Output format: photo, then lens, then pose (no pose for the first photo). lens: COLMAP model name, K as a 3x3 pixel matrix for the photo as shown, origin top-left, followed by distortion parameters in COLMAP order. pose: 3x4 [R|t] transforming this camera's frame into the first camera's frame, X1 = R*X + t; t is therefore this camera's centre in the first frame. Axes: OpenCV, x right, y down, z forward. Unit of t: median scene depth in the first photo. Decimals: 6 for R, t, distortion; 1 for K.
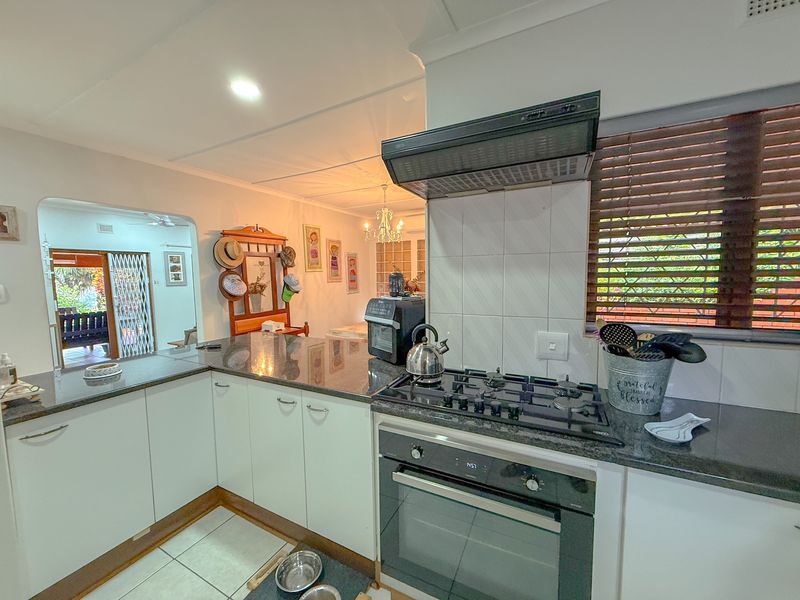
lens RADIAL K [[318.0, 0, 399.2], [0, 318.0, 300.2], [0, 0, 1]] dist [-0.001528, 0.000382]
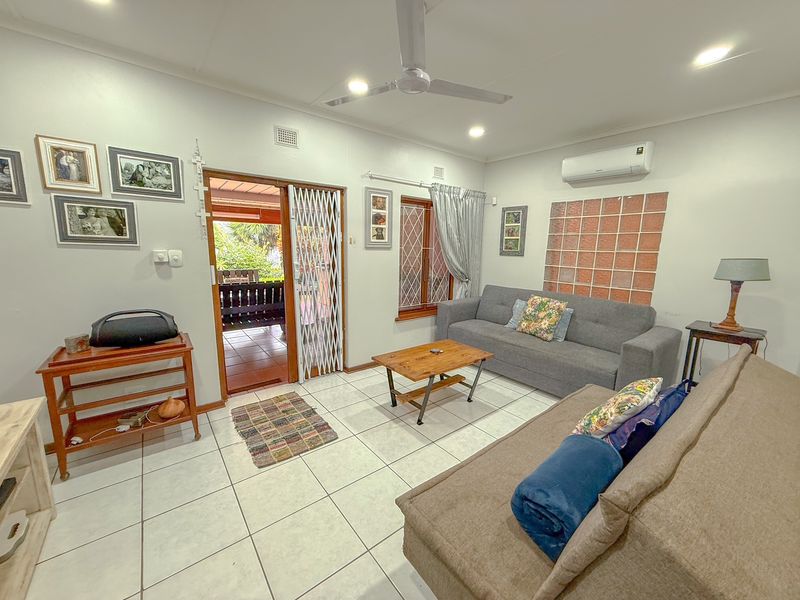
lens RADIAL K [[318.0, 0, 402.5], [0, 318.0, 299.5], [0, 0, 1]] dist [-0.001528, 0.000382]
pose [[0.918030, 0.102588, -0.383011, -0.649962], [-0.068463, 0.992454, 0.101728, -0.022710], [0.390557, -0.067168, 0.918125, 0.719190]]
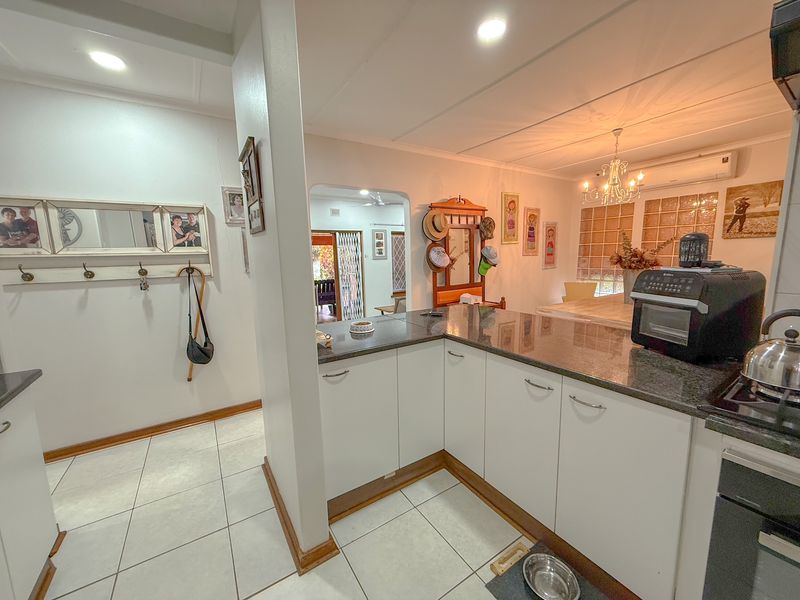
lens RADIAL K [[318.0, 0, 399.5], [0, 318.0, 300.6], [0, 0, 1]] dist [-0.001528, 0.000382]
pose [[0.872478, 0.067322, -0.483993, -0.104366], [-0.031299, 0.996129, 0.082137, 0.010921], [0.487649, -0.056514, 0.871208, 0.027514]]
